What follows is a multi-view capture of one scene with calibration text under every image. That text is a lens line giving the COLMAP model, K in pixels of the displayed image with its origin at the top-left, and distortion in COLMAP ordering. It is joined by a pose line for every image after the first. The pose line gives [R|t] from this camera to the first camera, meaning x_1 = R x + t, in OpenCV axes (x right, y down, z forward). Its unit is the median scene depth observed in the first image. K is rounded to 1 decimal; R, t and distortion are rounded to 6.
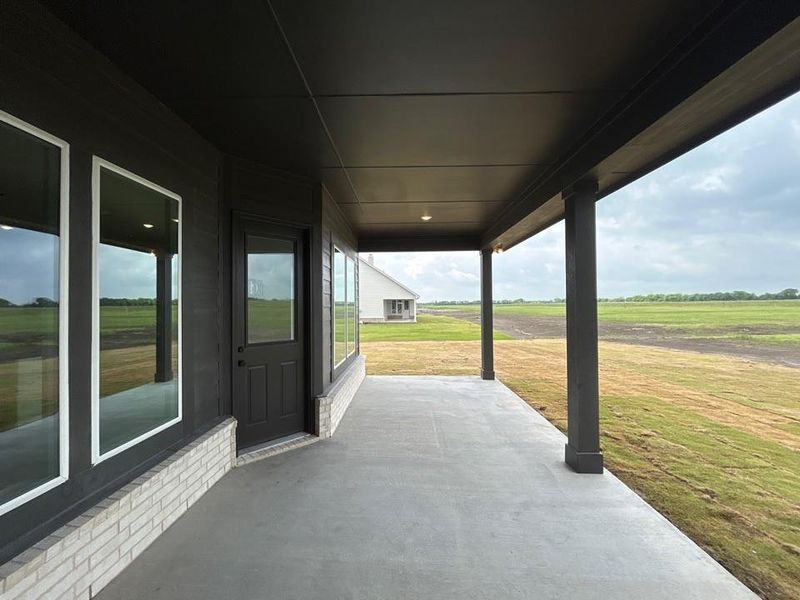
lens RADIAL K [[327.7, 0, 406.2], [0, 327.7, 301.8], [0, 0, 1]] dist [-0.002806, 0.000082]
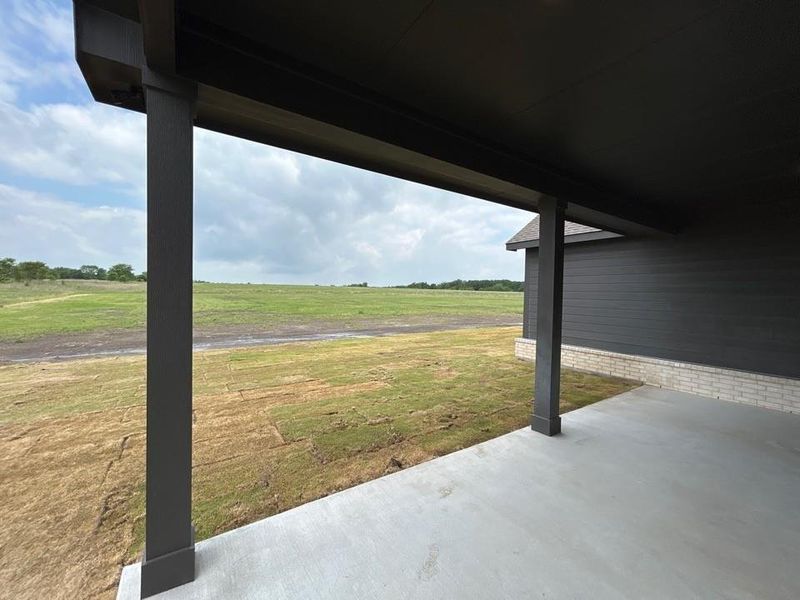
lens RADIAL K [[327.7, 0, 402.1], [0, 327.7, 293.9], [0, 0, 1]] dist [-0.002806, 0.000082]
pose [[-0.588800, -0.002512, 0.808275, -0.026698], [-0.023242, 0.999634, -0.013825, 0.008534], [-0.807945, -0.026926, -0.588643, 0.508509]]
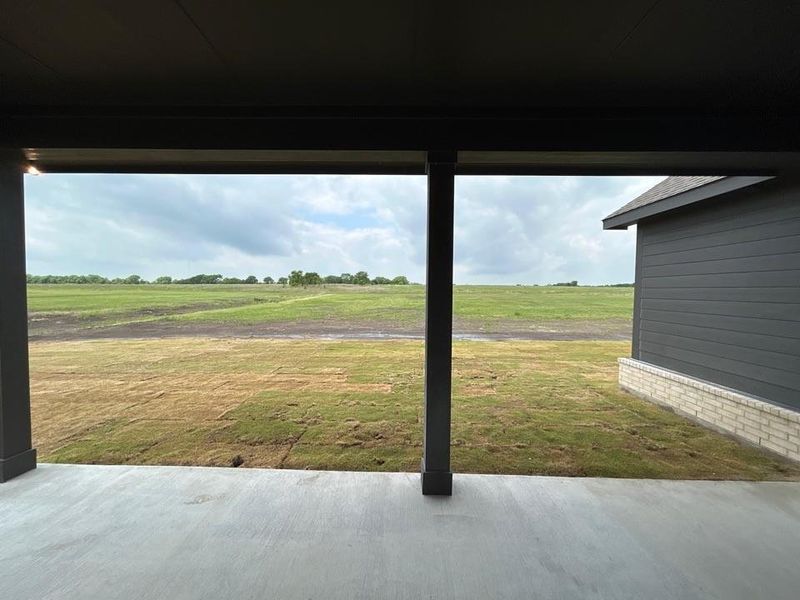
lens RADIAL K [[327.7, 0, 402.8], [0, 327.7, 301.8], [0, 0, 1]] dist [-0.002806, 0.000082]
pose [[-0.007692, -0.025718, 0.999640, -0.067237], [-0.025532, 0.999348, 0.025514, 0.003443], [-0.999644, -0.025327, -0.008343, 0.262010]]
